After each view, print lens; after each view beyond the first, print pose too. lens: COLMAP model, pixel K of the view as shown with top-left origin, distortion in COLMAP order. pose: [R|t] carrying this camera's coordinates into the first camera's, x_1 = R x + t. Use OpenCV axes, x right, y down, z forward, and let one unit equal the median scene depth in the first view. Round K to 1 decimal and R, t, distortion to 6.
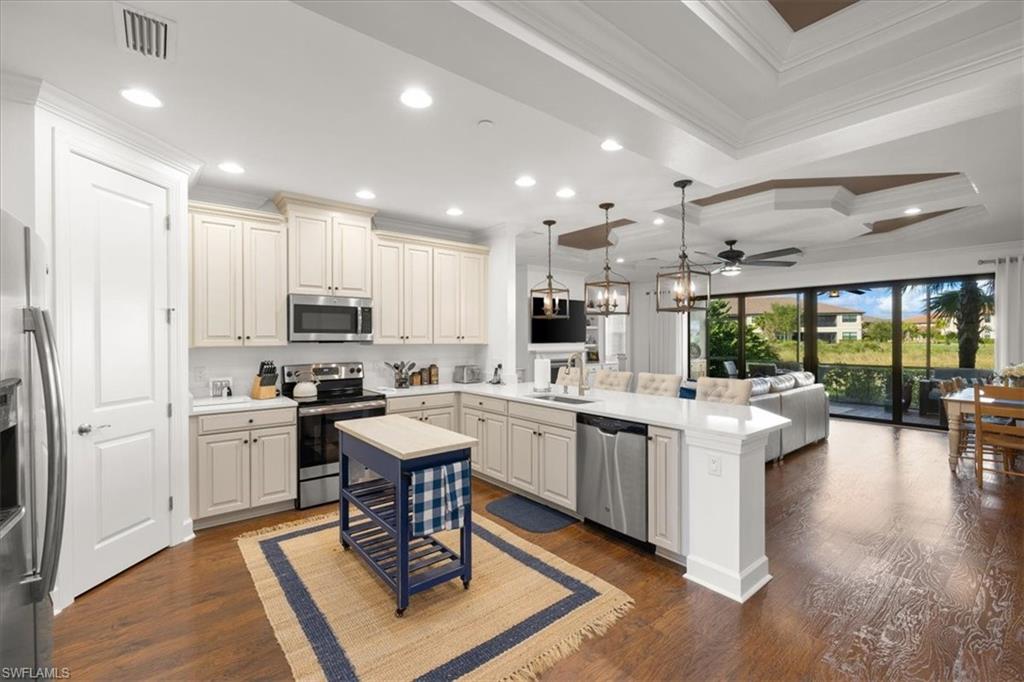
lens RADIAL K [[440.0, 0, 511.4], [0, 440.0, 340.4], [0, 0, 1]] dist [0.002592, 0.000551]
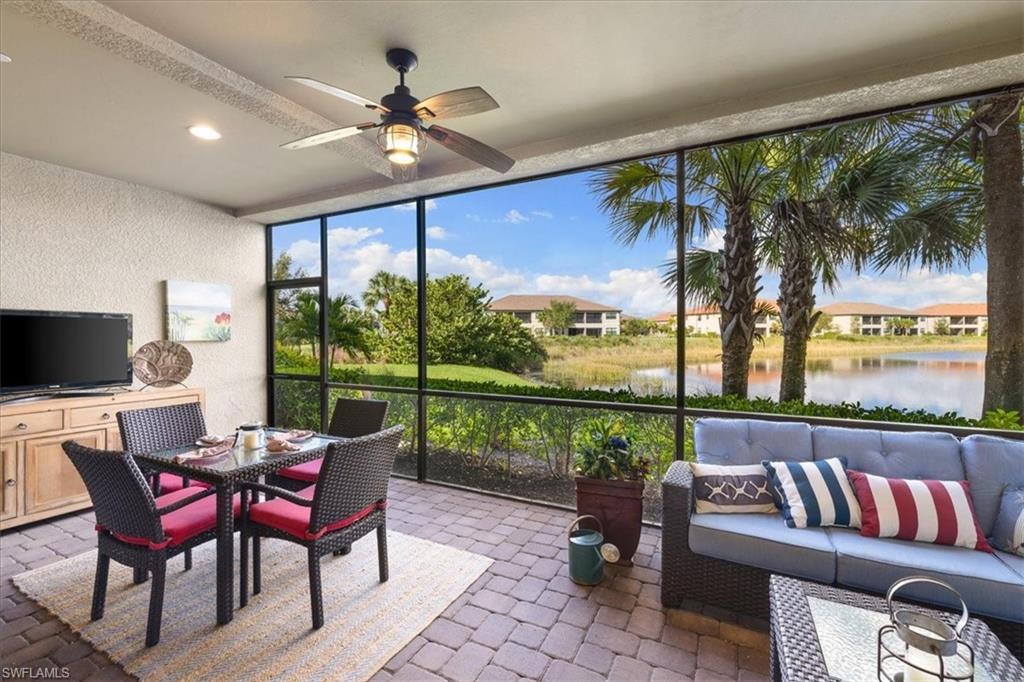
lens RADIAL K [[440.0, 0, 504.4], [0, 440.0, 338.5], [0, 0, 1]] dist [0.002592, 0.000551]
pose [[0.917277, -0.005111, 0.398216, 0.100407], [0.002635, 0.999974, 0.006765, 0.000335], [-0.398240, -0.005157, 0.917267, 0.108898]]
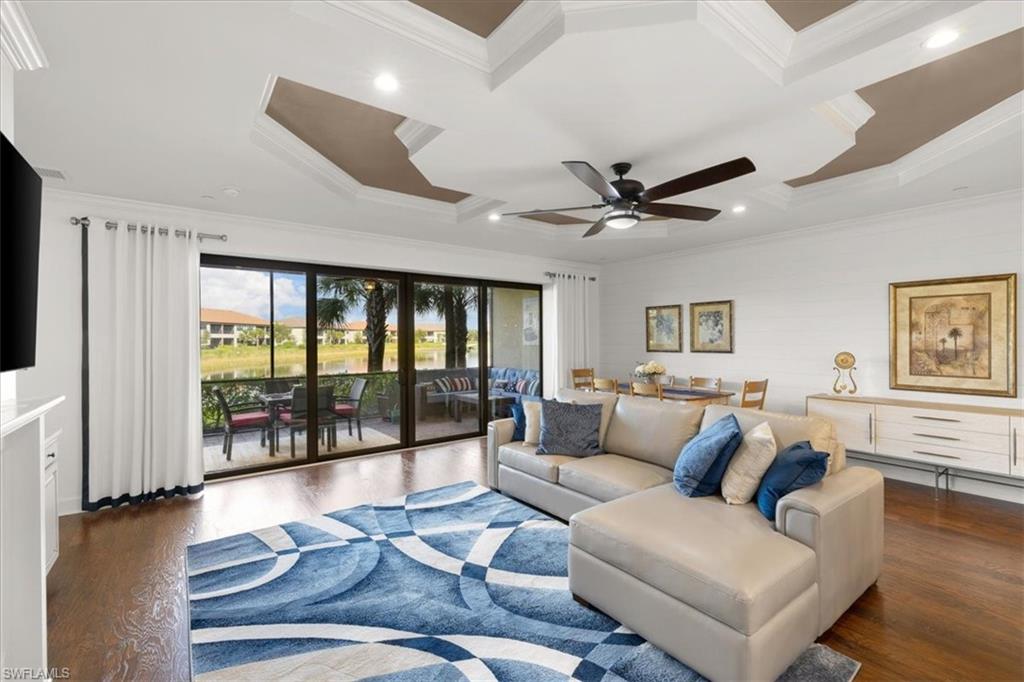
lens RADIAL K [[440.0, 0, 500.3], [0, 440.0, 341.0], [0, 0, 1]] dist [0.002592, 0.000551]
pose [[0.060101, 0.000019, 0.998192, -0.006876], [0.012705, 0.999919, -0.000784, -0.000720], [-0.998111, 0.012729, 0.060096, 0.105127]]
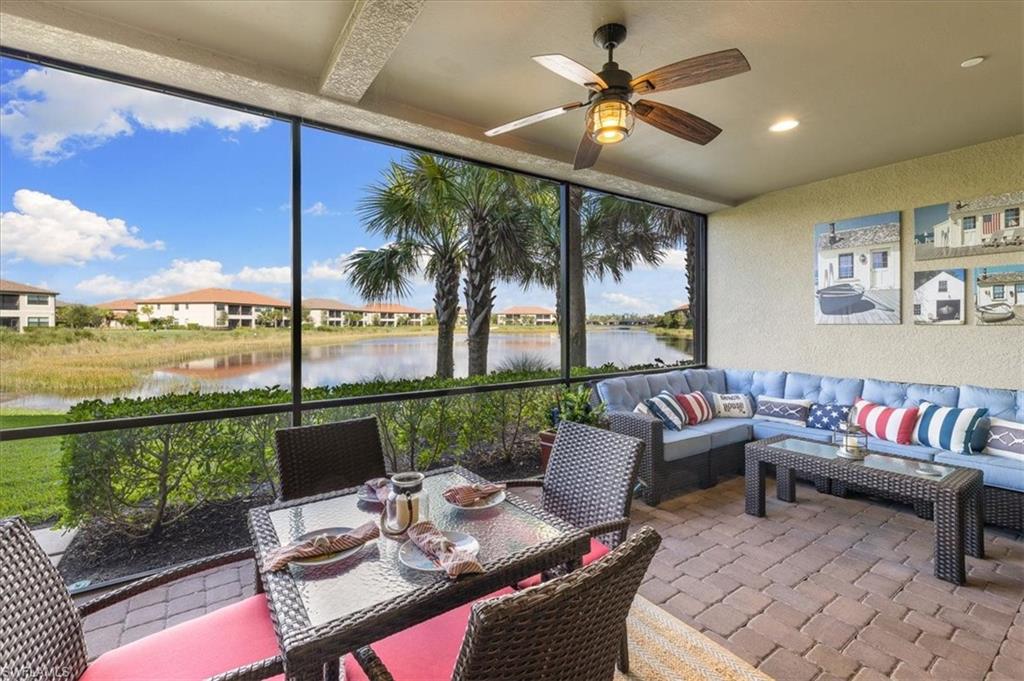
lens RADIAL K [[440.0, 0, 503.9], [0, 440.0, 324.2], [0, 0, 1]] dist [0.002592, 0.000551]
pose [[0.086424, 0.001051, 0.996258, 0.071001], [0.006304, 0.999979, -0.001602, 0.000670], [-0.996238, 0.006419, 0.086416, 0.151926]]
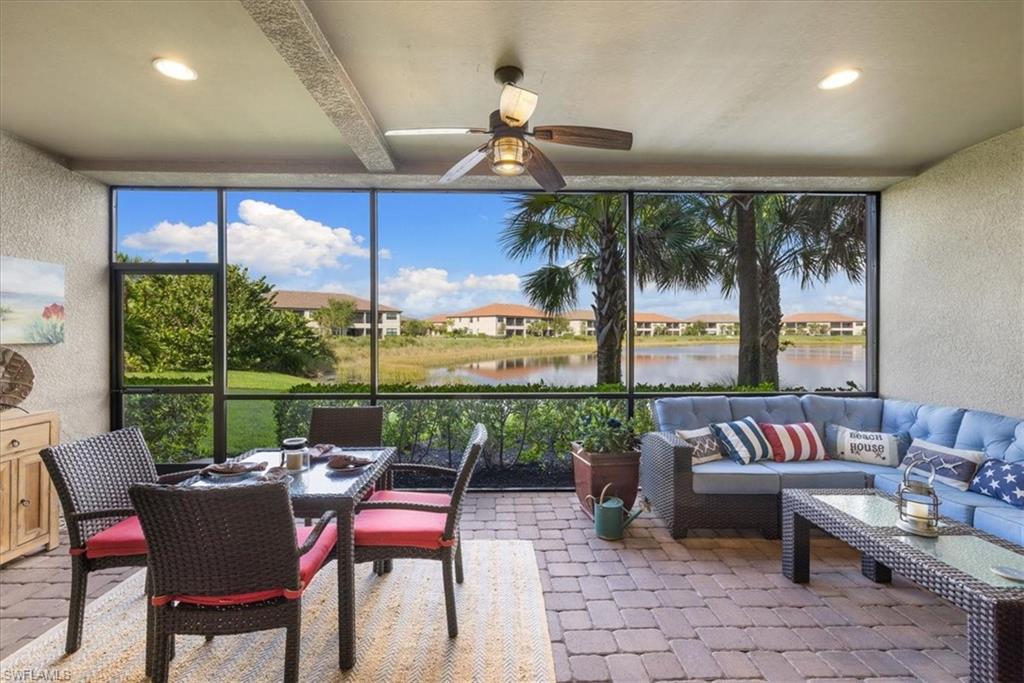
lens RADIAL K [[440.0, 0, 507.2], [0, 440.0, 334.4], [0, 0, 1]] dist [0.002592, 0.000551]
pose [[0.607582, 0.000771, 0.794257, 0.076119], [0.002090, 0.999995, -0.002569, 0.000259], [-0.794254, 0.003221, 0.607577, 0.122631]]
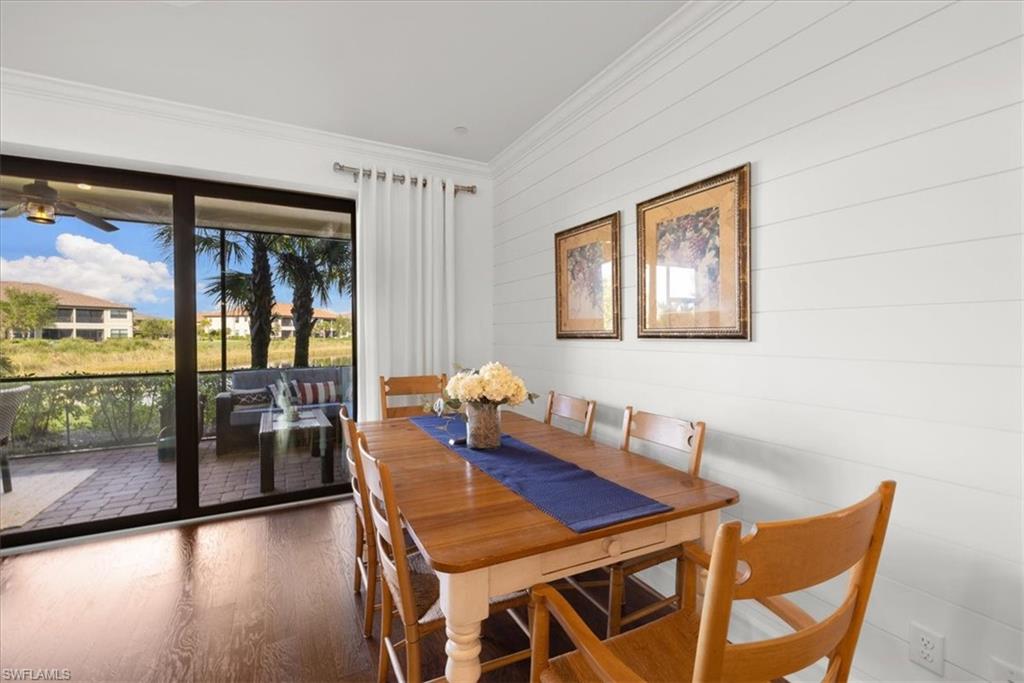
lens RADIAL K [[440.0, 0, 500.4], [0, 440.0, 334.8], [0, 0, 1]] dist [0.002592, 0.000551]
pose [[0.204093, 0.000523, 0.978951, 0.059627], [0.008201, 0.999964, -0.002244, 0.002092], [-0.978917, 0.008487, 0.204081, 0.070735]]
